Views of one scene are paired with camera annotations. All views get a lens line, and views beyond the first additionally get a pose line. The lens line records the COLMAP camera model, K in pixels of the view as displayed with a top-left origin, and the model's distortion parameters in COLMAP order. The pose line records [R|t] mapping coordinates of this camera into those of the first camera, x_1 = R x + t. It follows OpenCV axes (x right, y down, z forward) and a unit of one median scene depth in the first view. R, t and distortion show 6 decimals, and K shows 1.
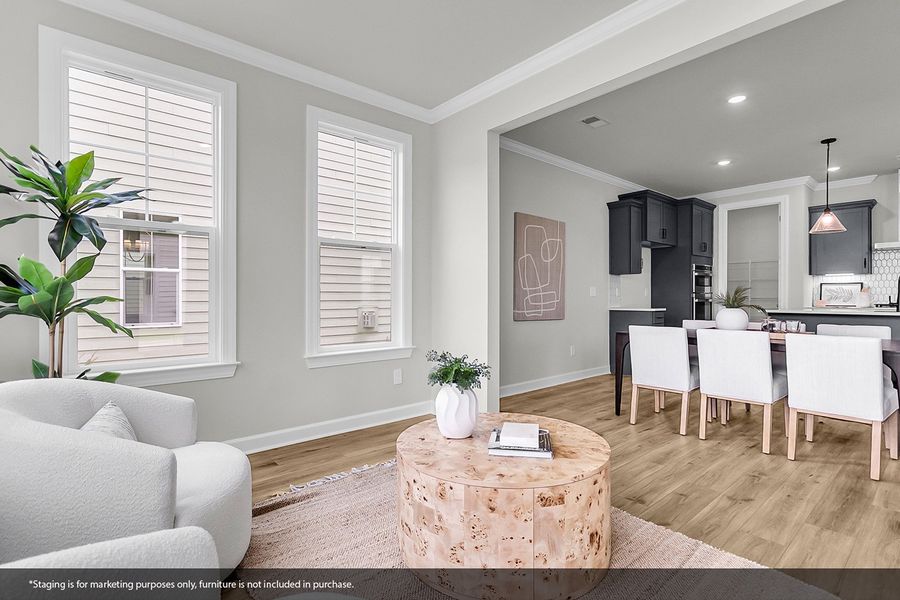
lens RADIAL K [[421.2, 0, 455.5], [0, 421.2, 295.7], [0, 0, 1]] dist [0.000466, 0.001087]
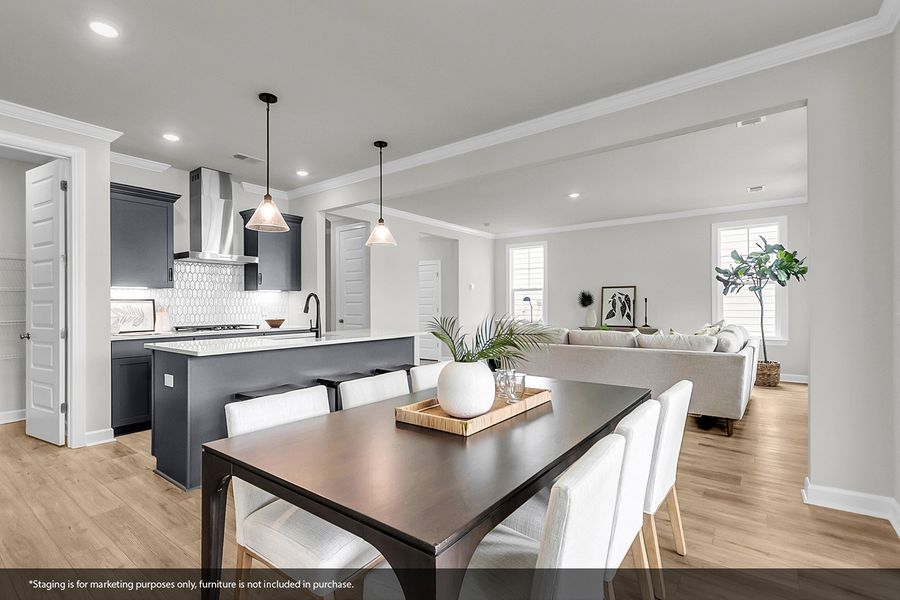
lens RADIAL K [[421.2, 0, 446.4], [0, 421.2, 301.6], [0, 0, 1]] dist [0.000466, 0.001087]
pose [[-0.224348, 0.007983, 0.974476, 0.104469], [0.004170, 0.999965, -0.007232, -0.019946], [-0.974500, 0.002441, -0.224374, 0.655926]]
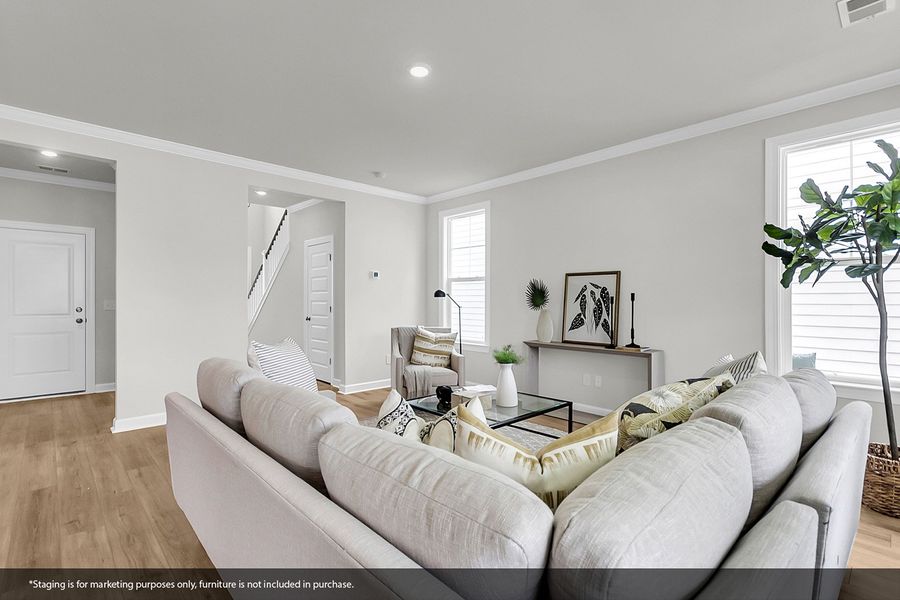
lens RADIAL K [[421.2, 0, 448.1], [0, 421.2, 297.8], [0, 0, 1]] dist [0.000466, 0.001087]
pose [[-0.057297, 0.004682, 0.998346, 0.538999], [-0.004684, 0.999977, -0.004958, -0.025011], [-0.998346, -0.004960, -0.057273, 0.131209]]
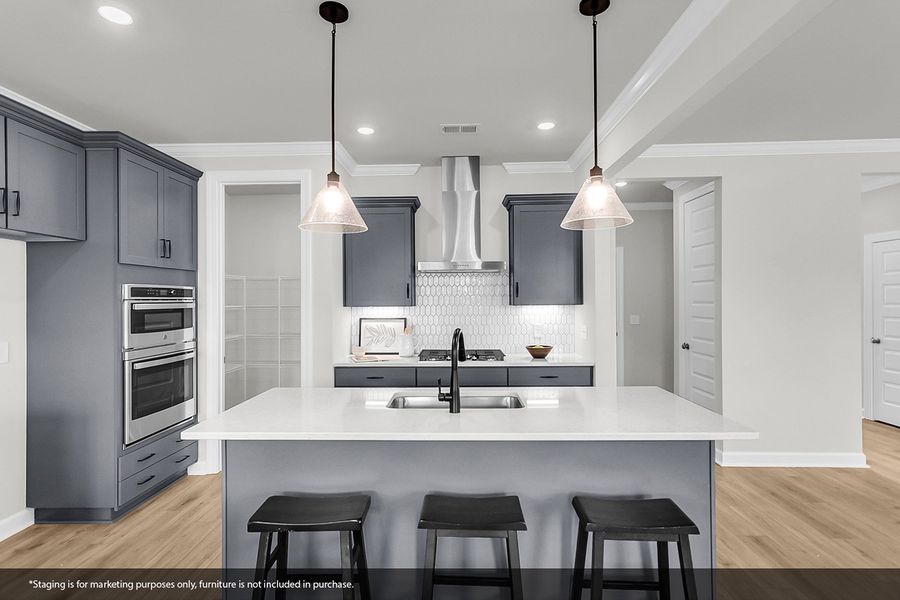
lens RADIAL K [[439.8, 0, 444.5], [0, 439.8, 295.5], [0, 0, 1]] dist [-0.001427, 0.000687]
pose [[0.673012, 0.001888, 0.739629, 0.477194], [0.006071, 0.999949, -0.008077, -0.061861], [-0.739606, 0.009926, 0.672966, 0.471249]]
